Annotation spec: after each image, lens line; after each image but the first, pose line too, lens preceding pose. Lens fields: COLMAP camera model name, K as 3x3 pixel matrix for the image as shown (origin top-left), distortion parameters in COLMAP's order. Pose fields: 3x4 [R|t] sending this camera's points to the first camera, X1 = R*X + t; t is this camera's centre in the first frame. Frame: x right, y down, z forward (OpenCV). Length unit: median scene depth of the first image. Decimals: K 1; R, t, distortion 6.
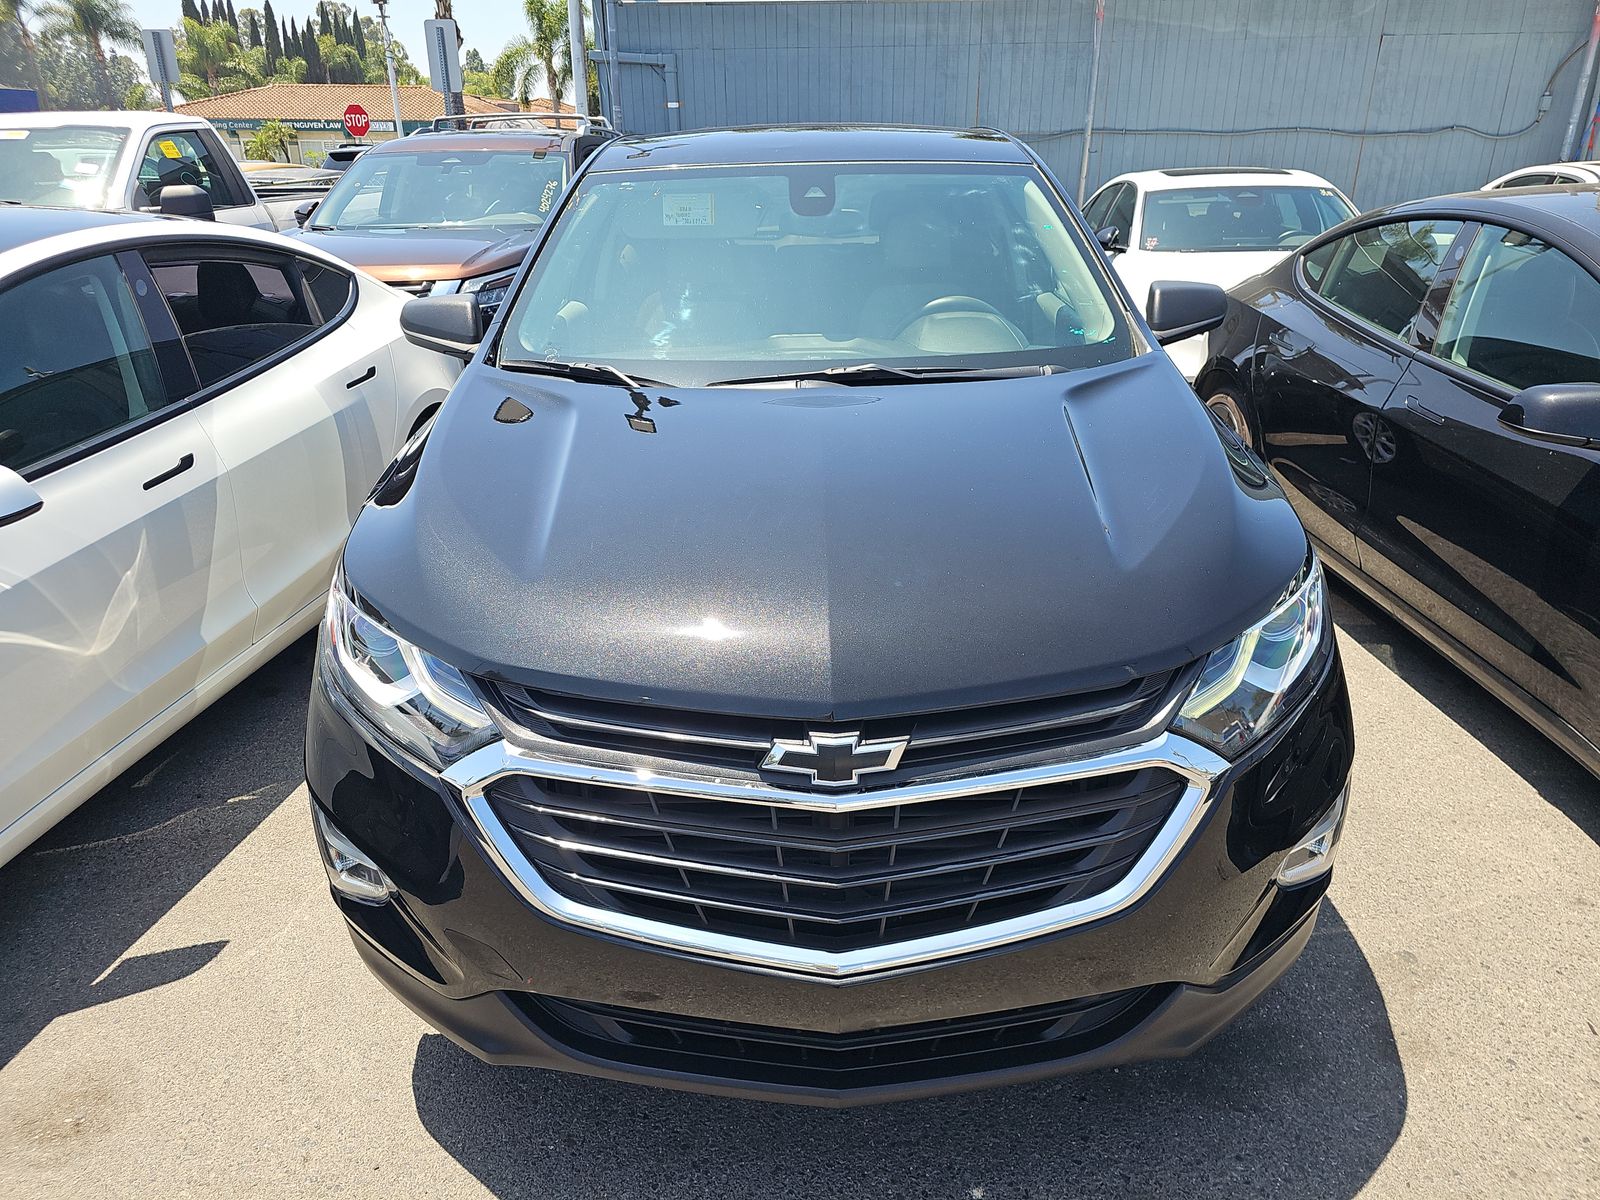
lens RADIAL K [[1072.8, 0, 803.7], [0, 1072.8, 594.7], [0, 0, 1]] dist [0.034560, -0.041901]
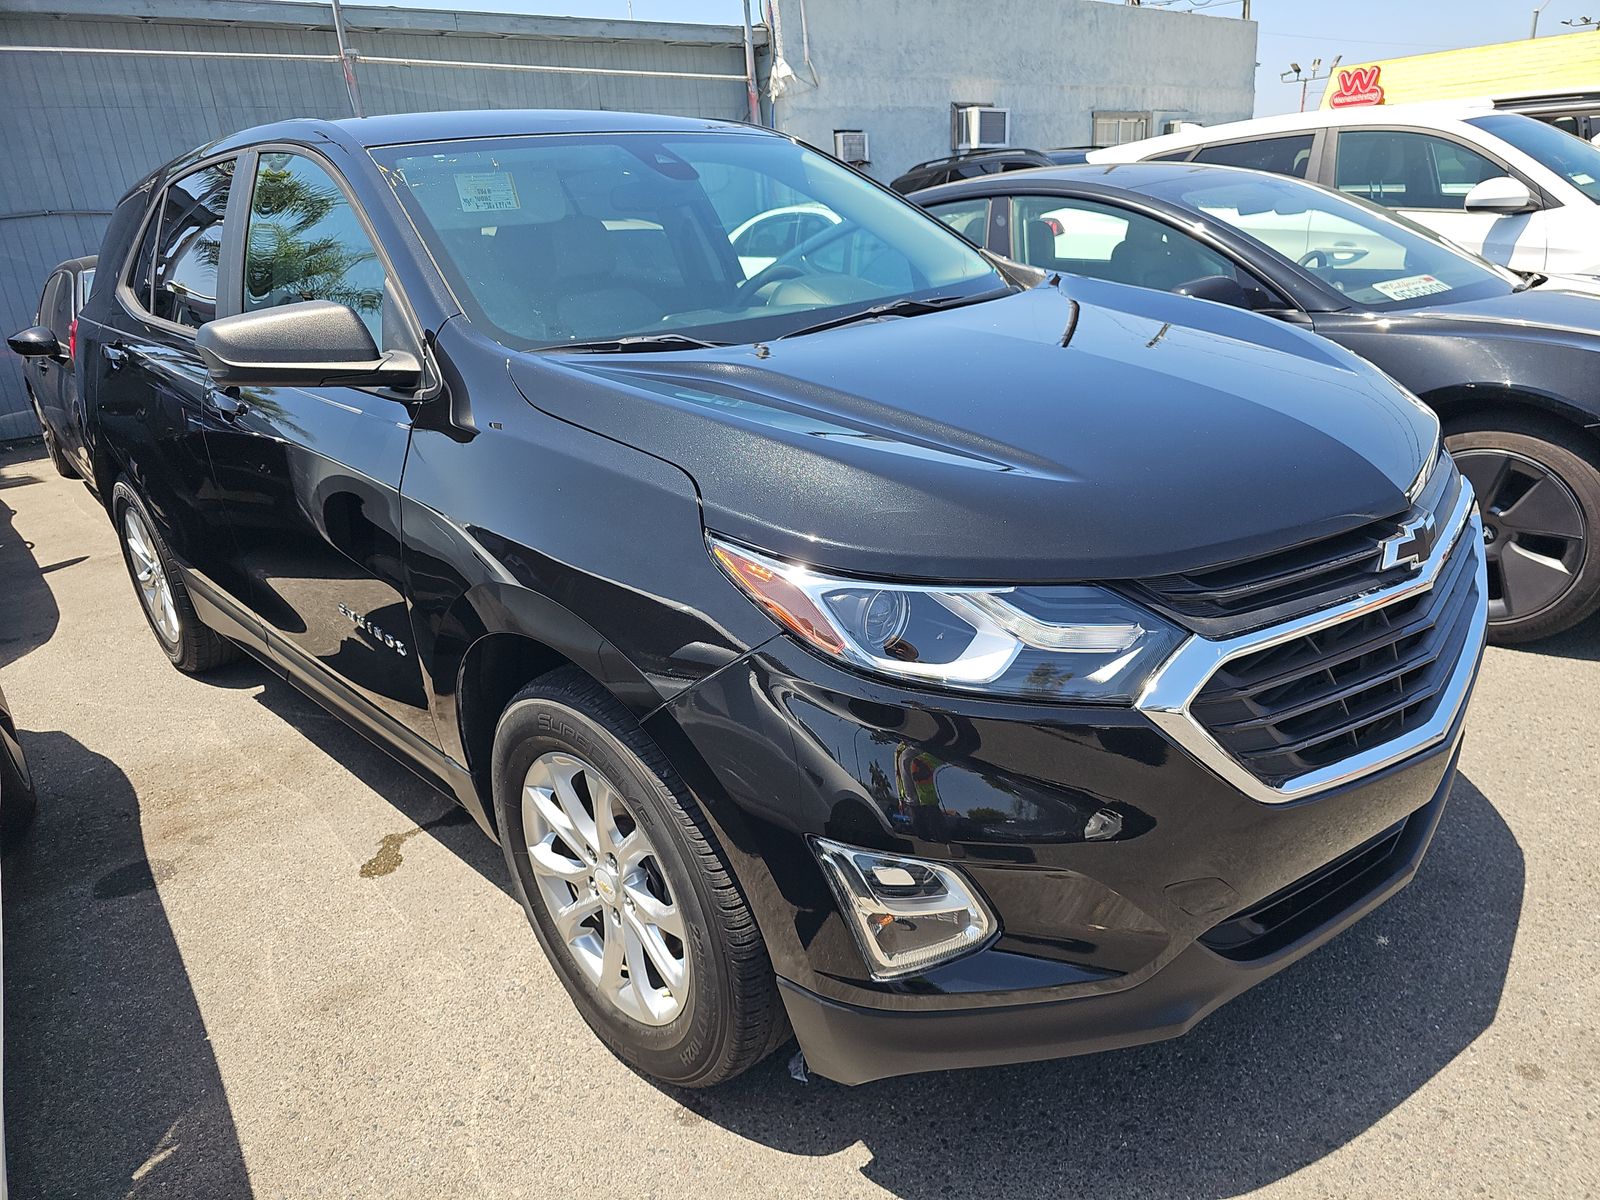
lens RADIAL K [[1072.8, 0, 796.4], [0, 1072.8, 598.9], [0, 0, 1]] dist [0.034560, -0.041901]
pose [[0.723922, -0.262560, 0.637965, -0.529773], [0.310709, 0.949733, 0.038297, -0.014695], [-0.615952, 0.170498, 0.769112, 0.253558]]
